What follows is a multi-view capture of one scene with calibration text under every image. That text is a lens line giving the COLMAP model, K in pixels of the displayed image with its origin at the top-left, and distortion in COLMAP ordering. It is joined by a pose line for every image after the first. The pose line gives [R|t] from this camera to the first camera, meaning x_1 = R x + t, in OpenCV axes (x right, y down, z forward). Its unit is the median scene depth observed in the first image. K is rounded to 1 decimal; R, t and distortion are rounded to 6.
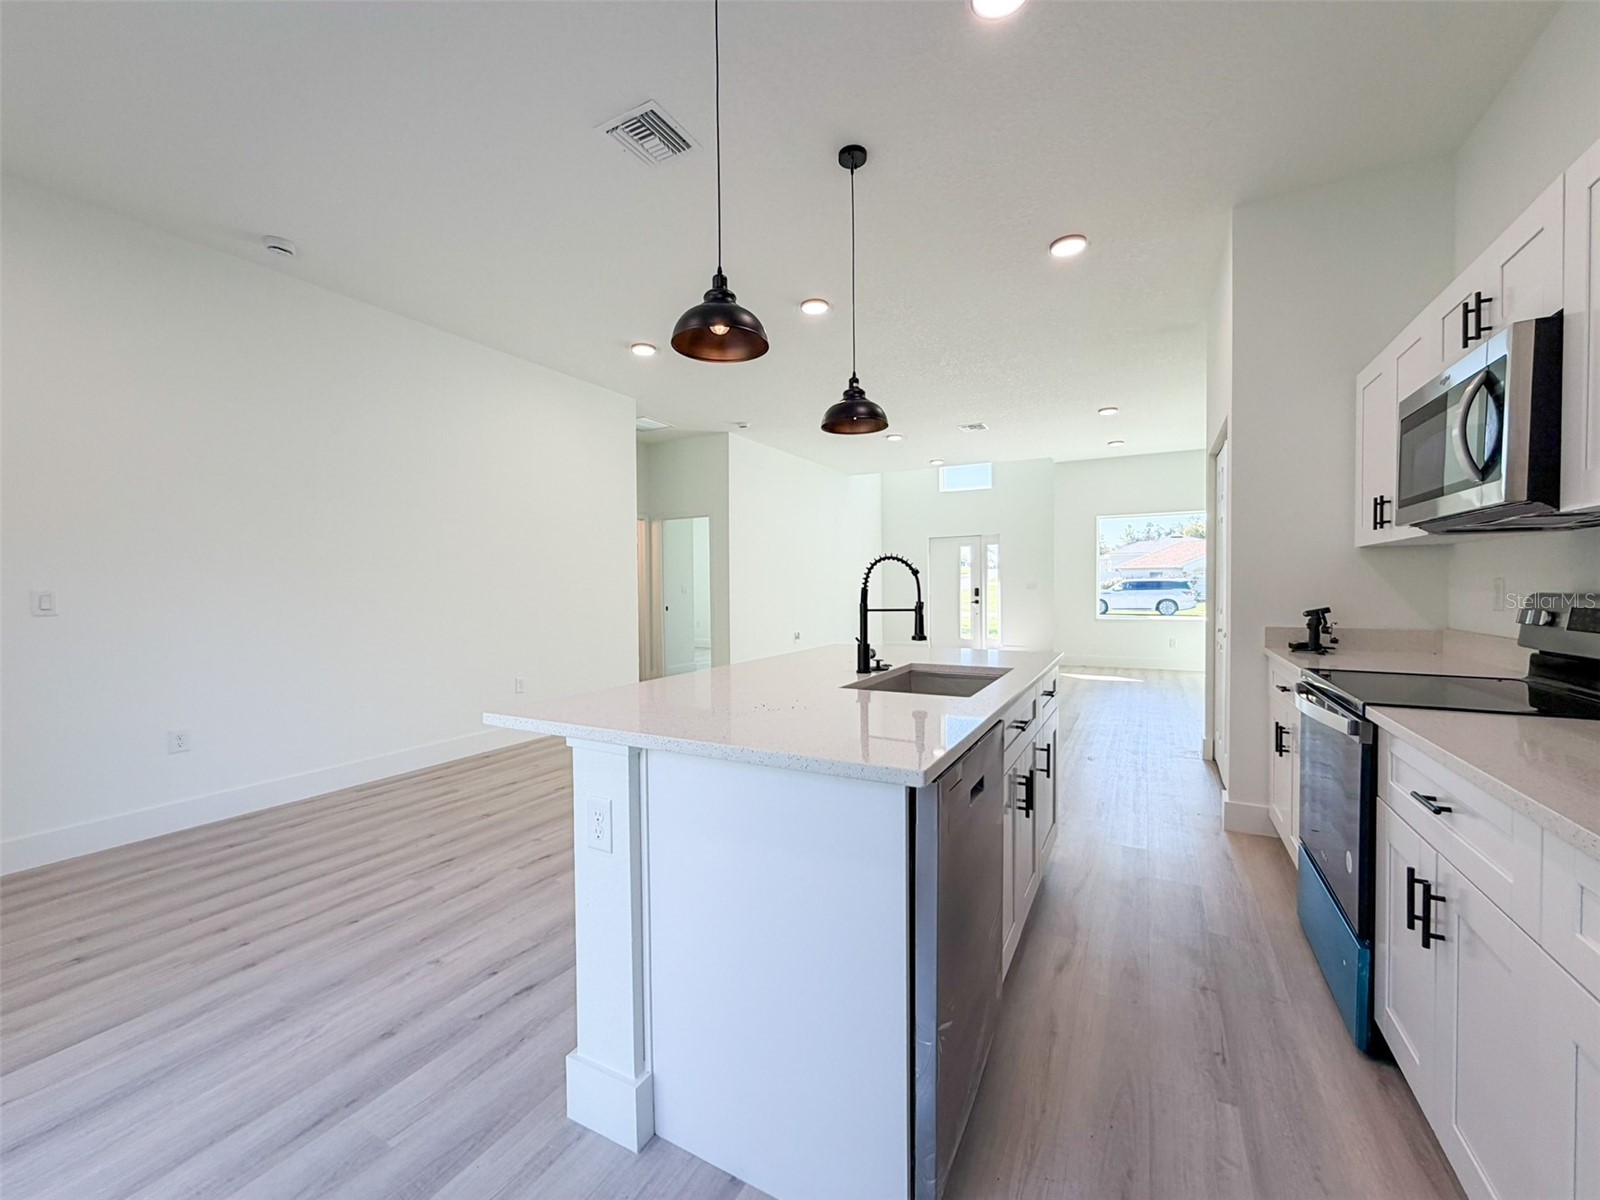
lens RADIAL K [[641.3, 0, 797.5], [0, 641.3, 600.0], [0, 0, 1]] dist [-0.000940, 0.000183]
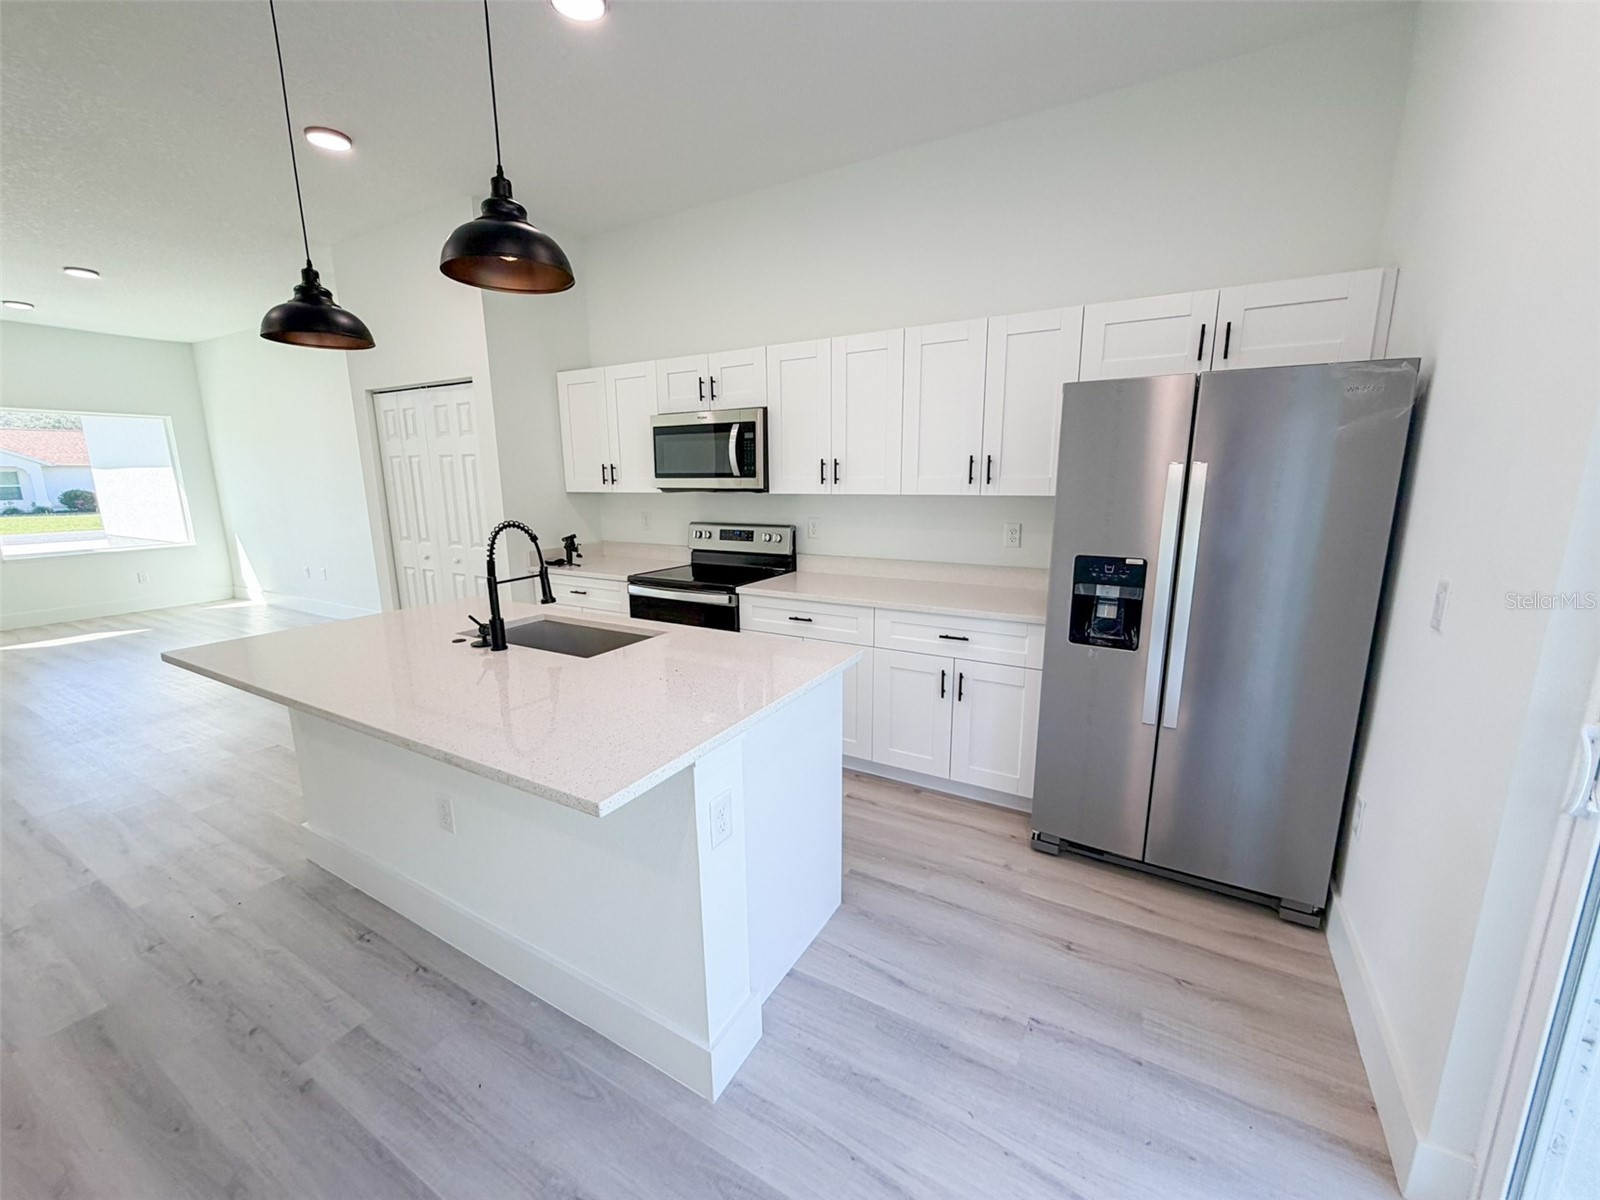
lens RADIAL K [[641.3, 0, 797.5], [0, 641.3, 600.0], [0, 0, 1]] dist [-0.000940, 0.000183]
pose [[0.028986, -0.185268, 0.982260, -0.769930], [0.032036, 0.982341, 0.184338, -0.113594], [-0.999066, 0.026124, 0.034409, 0.507728]]
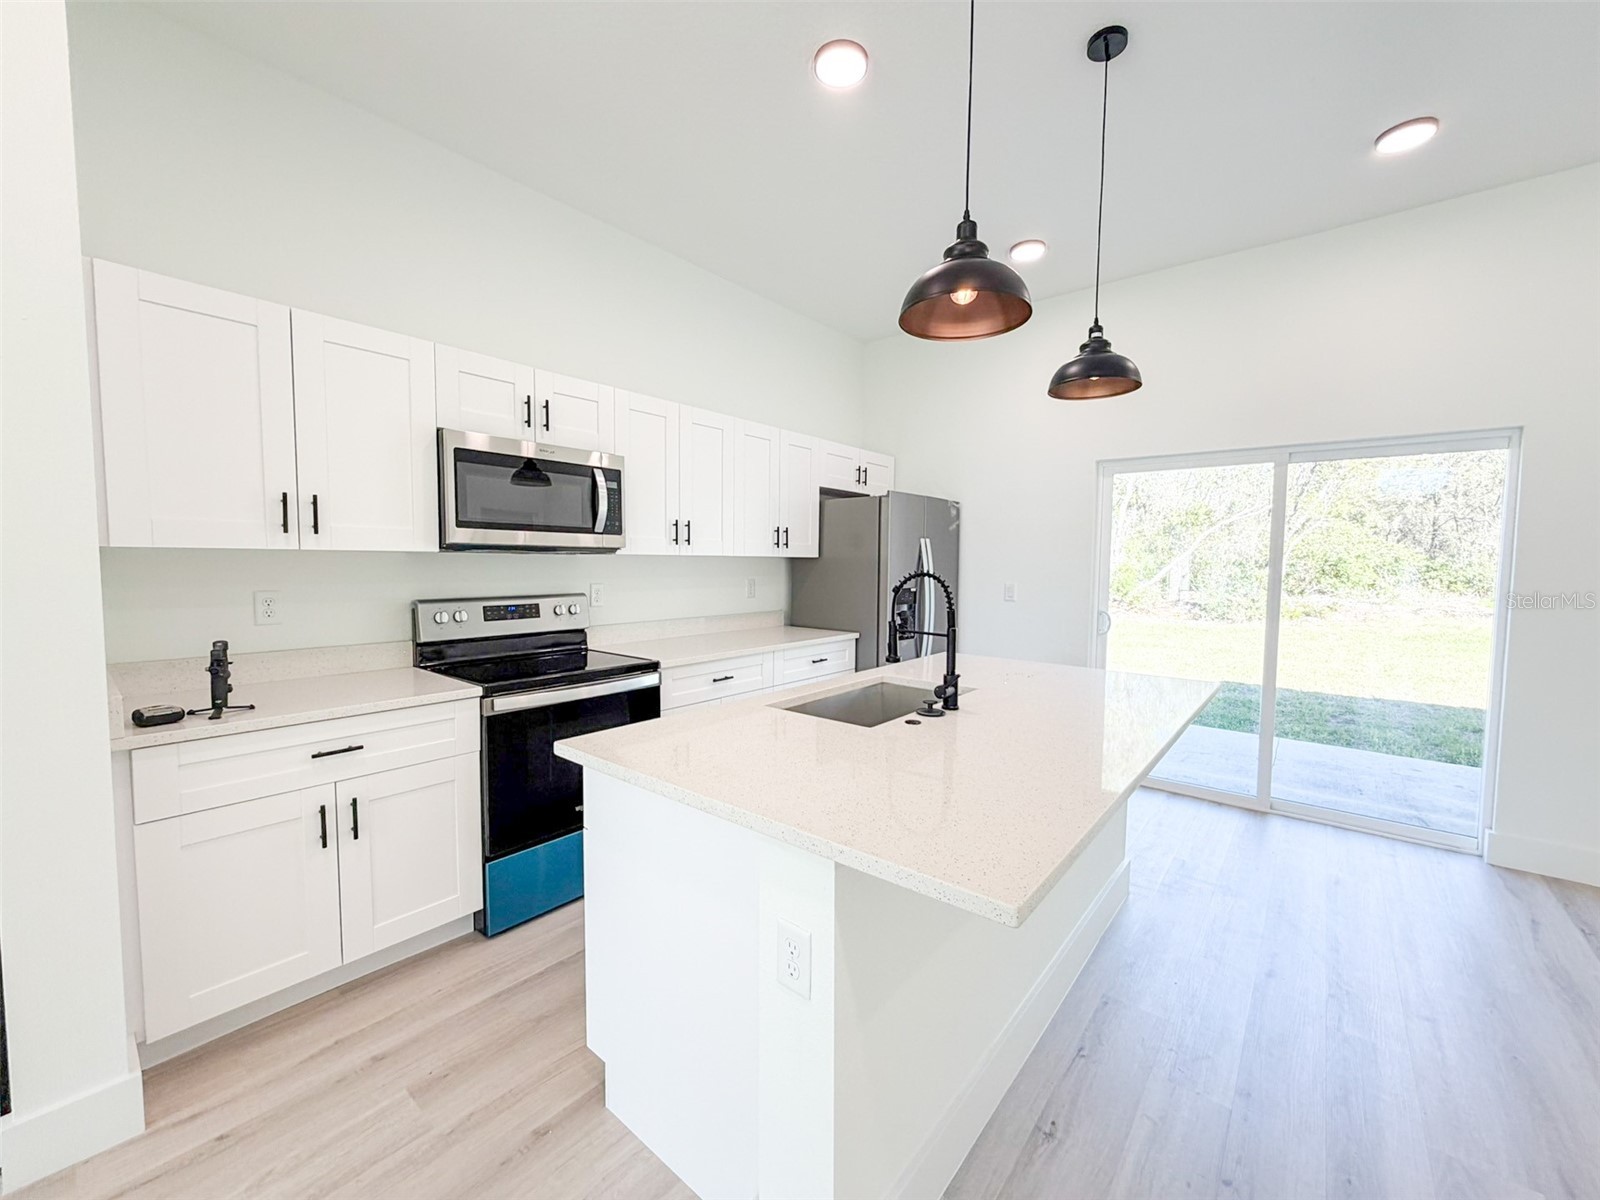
lens RADIAL K [[654.8, 0, 796.7], [0, 654.8, 595.3], [0, 0, 1]] dist [0.003817, 0.000363]
pose [[-0.983680, -0.011259, 0.179575, 0.161568], [0.002198, 0.997214, 0.074564, -0.098133], [-0.179914, 0.073742, -0.980914, 1.843410]]
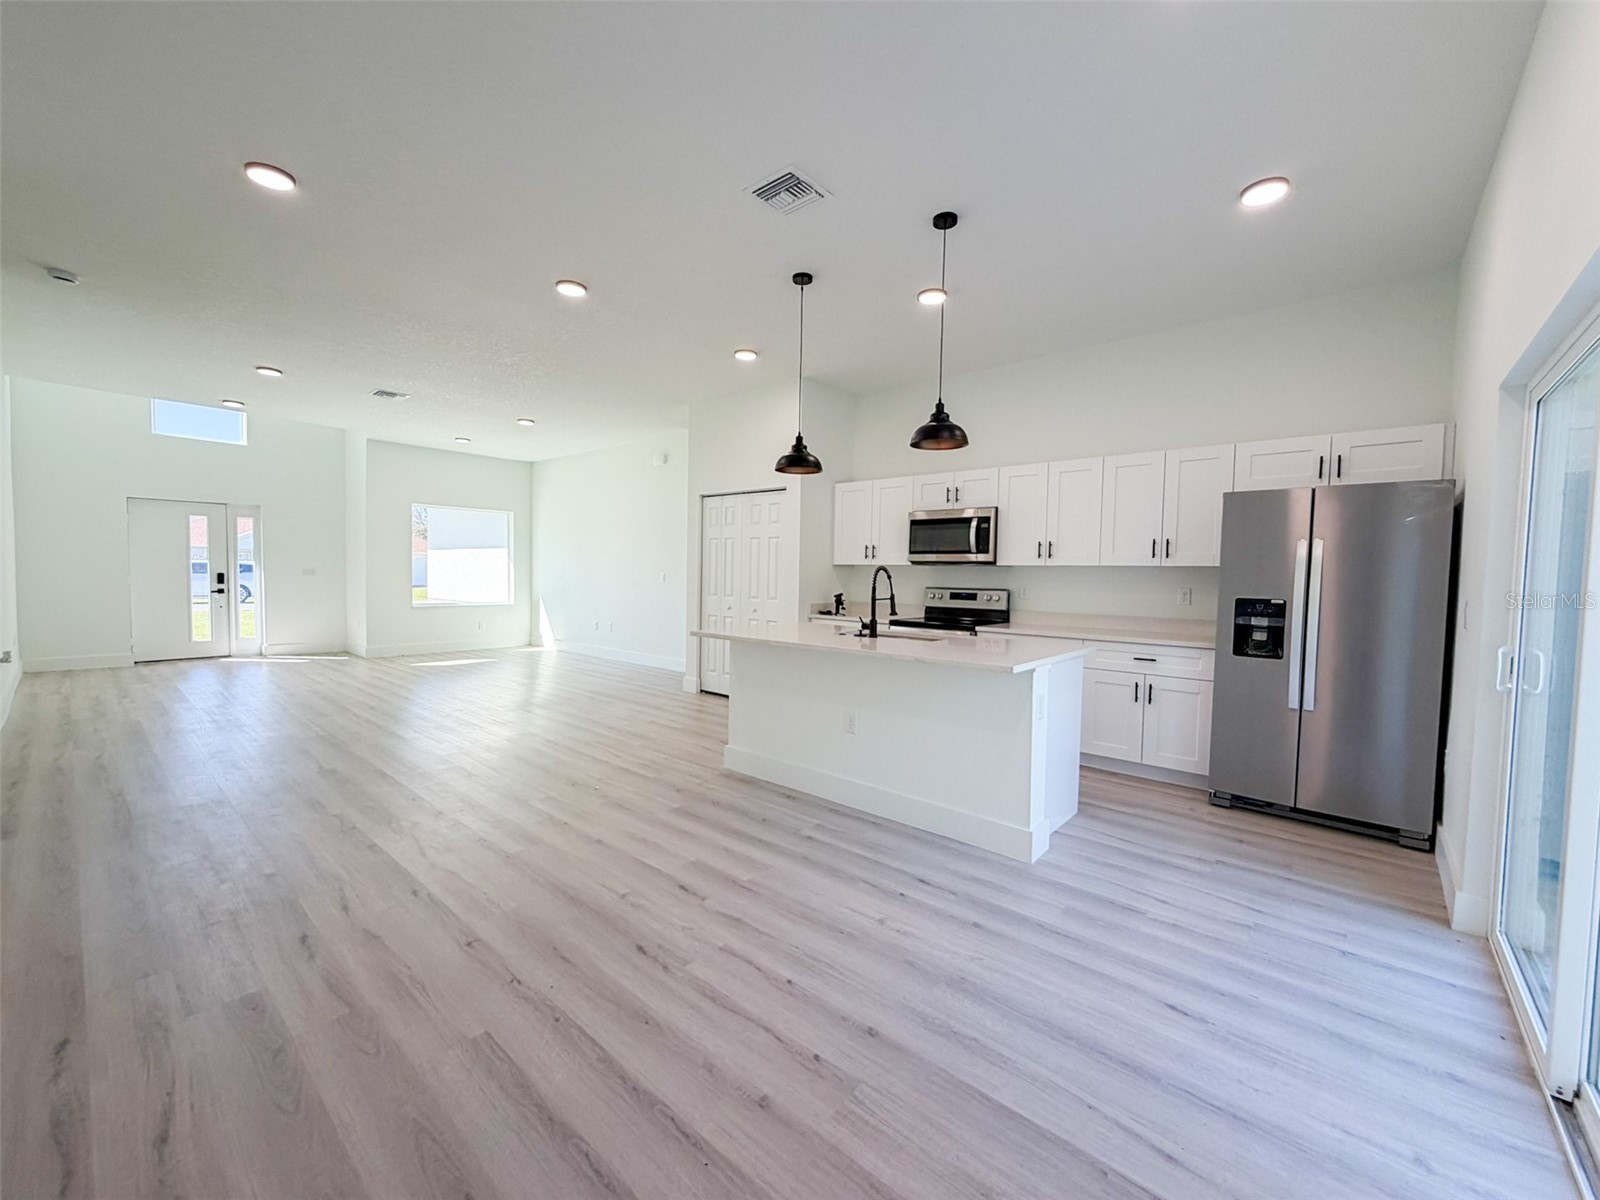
lens RADIAL K [[634.5, 0, 800.0], [0, 634.5, 600.0], [0, 0, 1]] dist [-0.001051, 0.000136]
pose [[0.218079, -0.028459, 0.975516, -1.481620], [0.002413, 0.999587, 0.028622, -0.029297], [-0.975928, -0.003888, 0.218057, 0.798299]]
